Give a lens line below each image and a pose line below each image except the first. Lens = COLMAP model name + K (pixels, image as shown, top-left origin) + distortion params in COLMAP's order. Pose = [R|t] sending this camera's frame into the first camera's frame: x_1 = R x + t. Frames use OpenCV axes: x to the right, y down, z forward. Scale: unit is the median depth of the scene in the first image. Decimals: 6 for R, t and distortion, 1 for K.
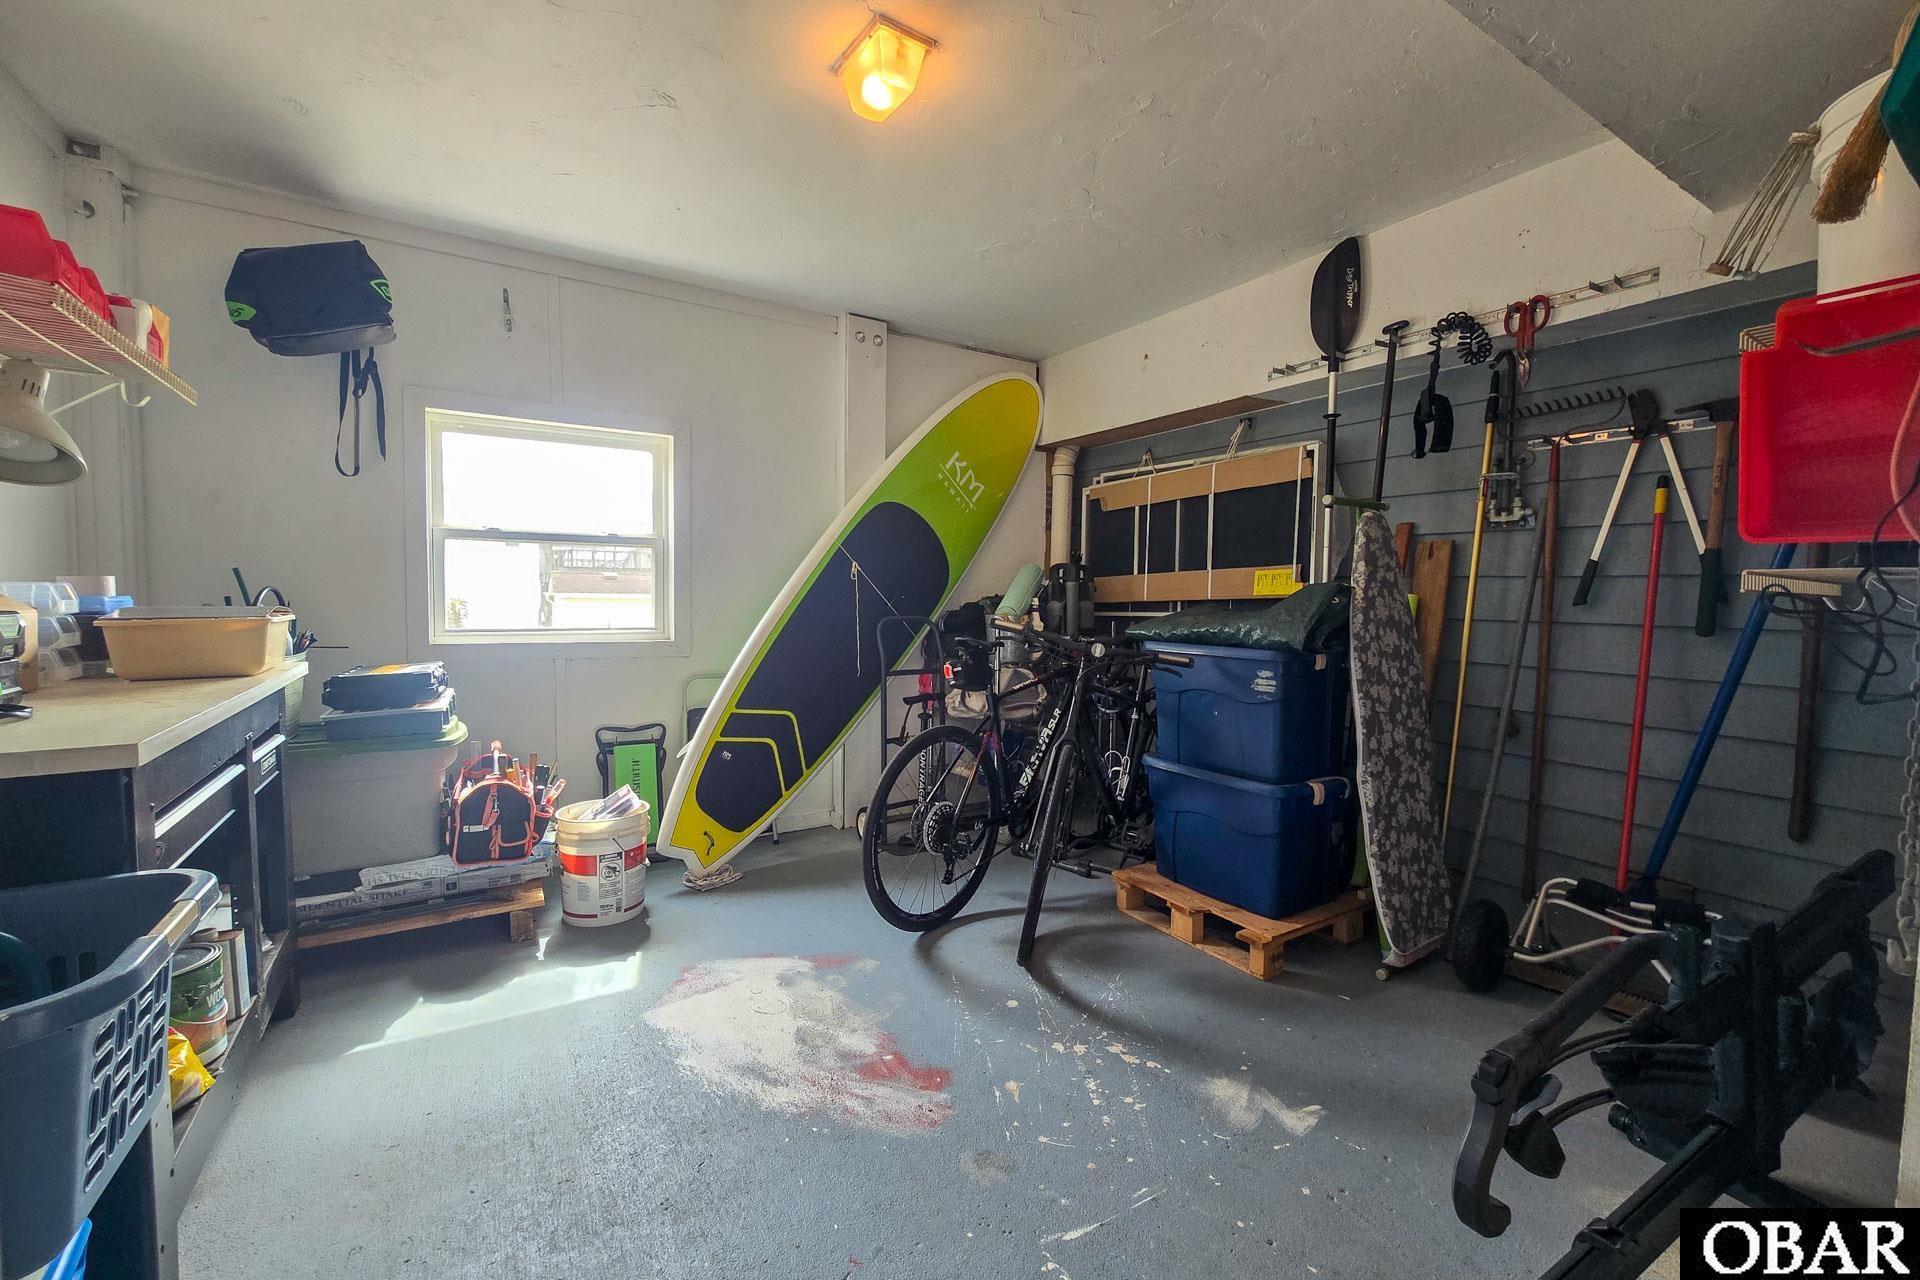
lens RADIAL K [[781.9, 0, 953.2], [0, 781.9, 637.8], [0, 0, 1]] dist [-0.000159, -0.000096]
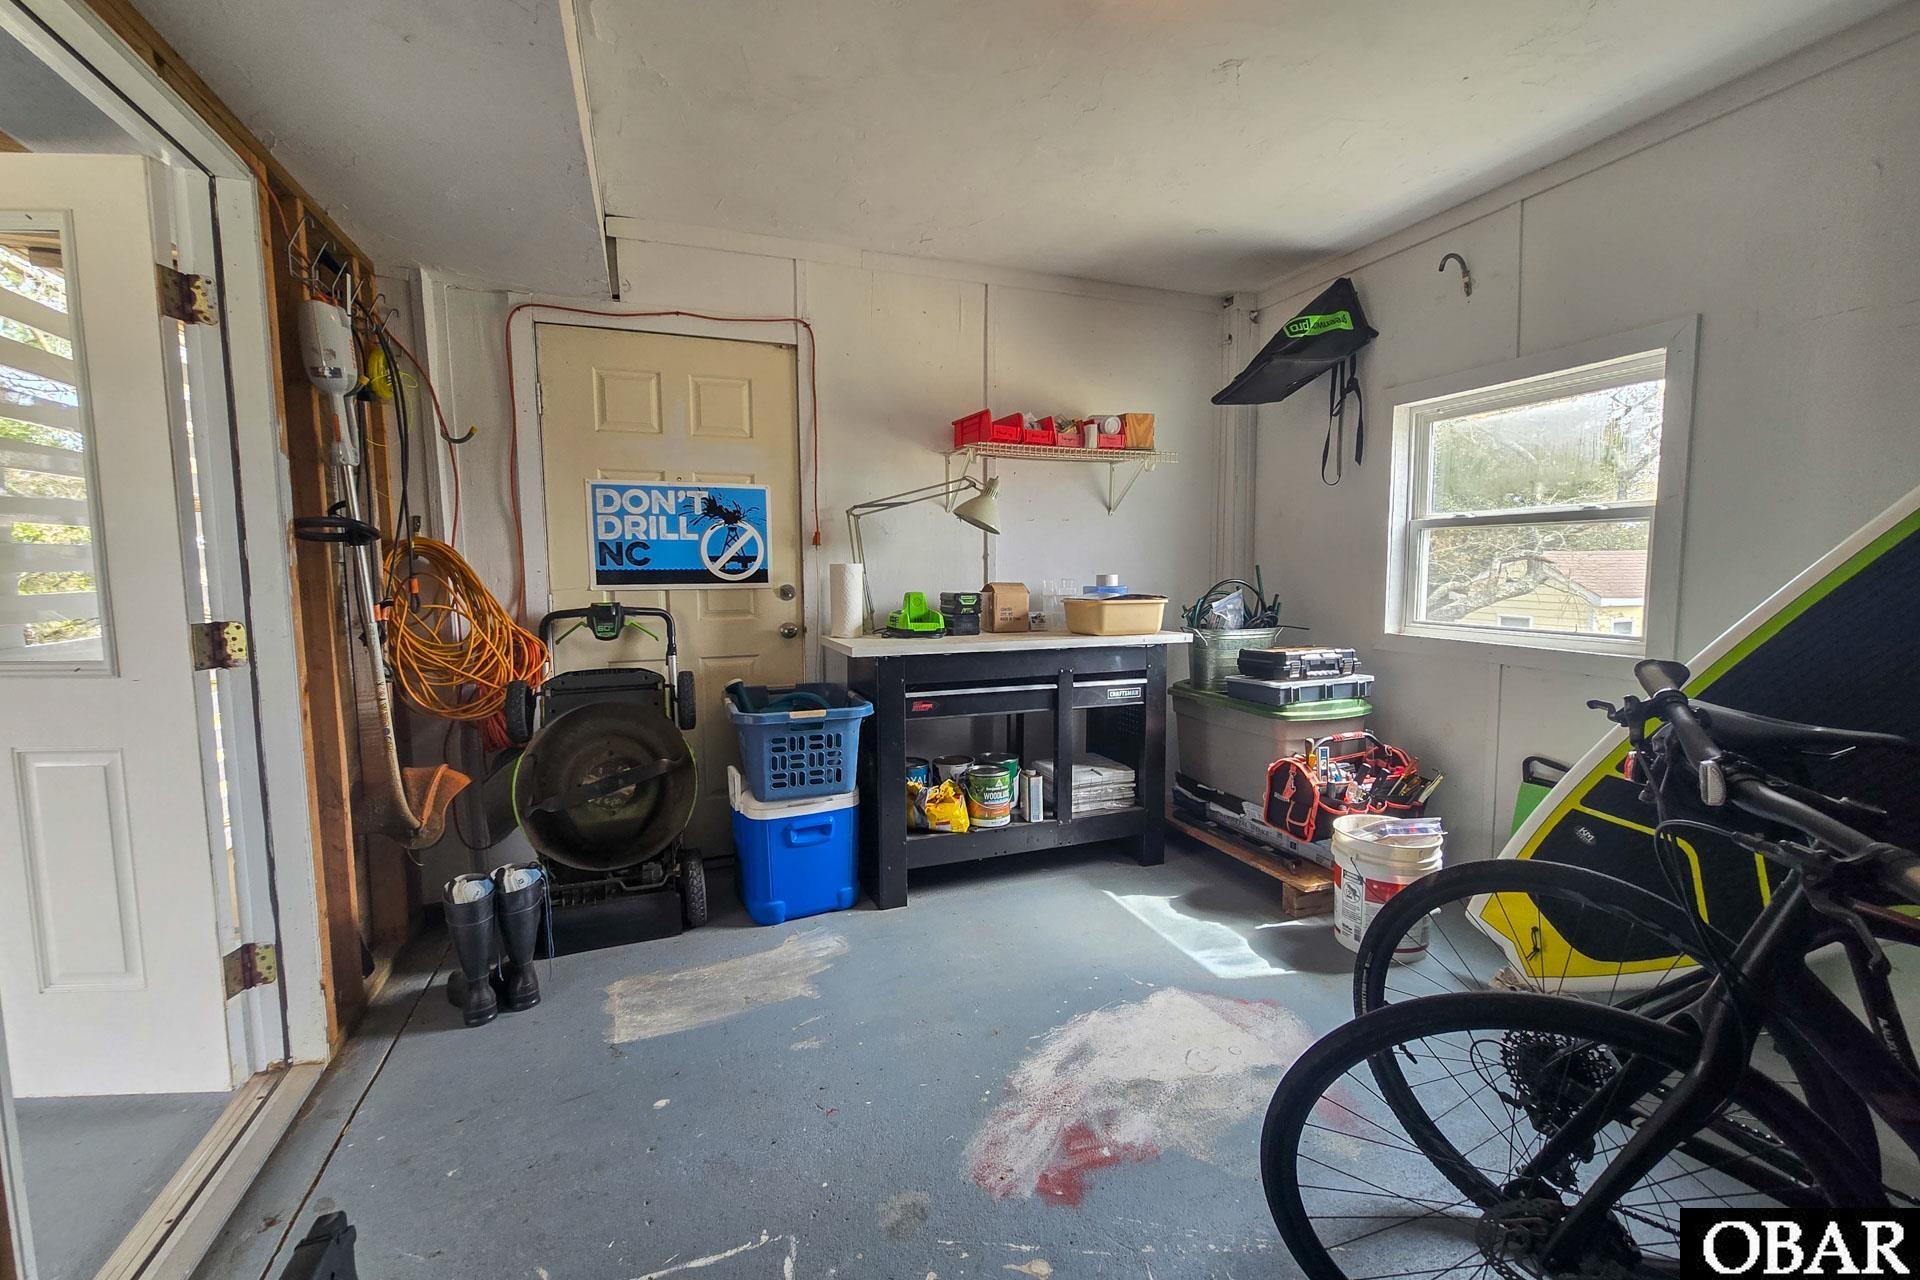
lens RADIAL K [[781.9, 0, 956.5], [0, 781.9, 642.7], [0, 0, 1]] dist [-0.000159, -0.000096]
pose [[-0.181292, 0.083783, -0.979854, 0.587378], [-0.053236, 0.994067, 0.094848, -0.060655], [0.981987, 0.069358, -0.175756, 0.779342]]
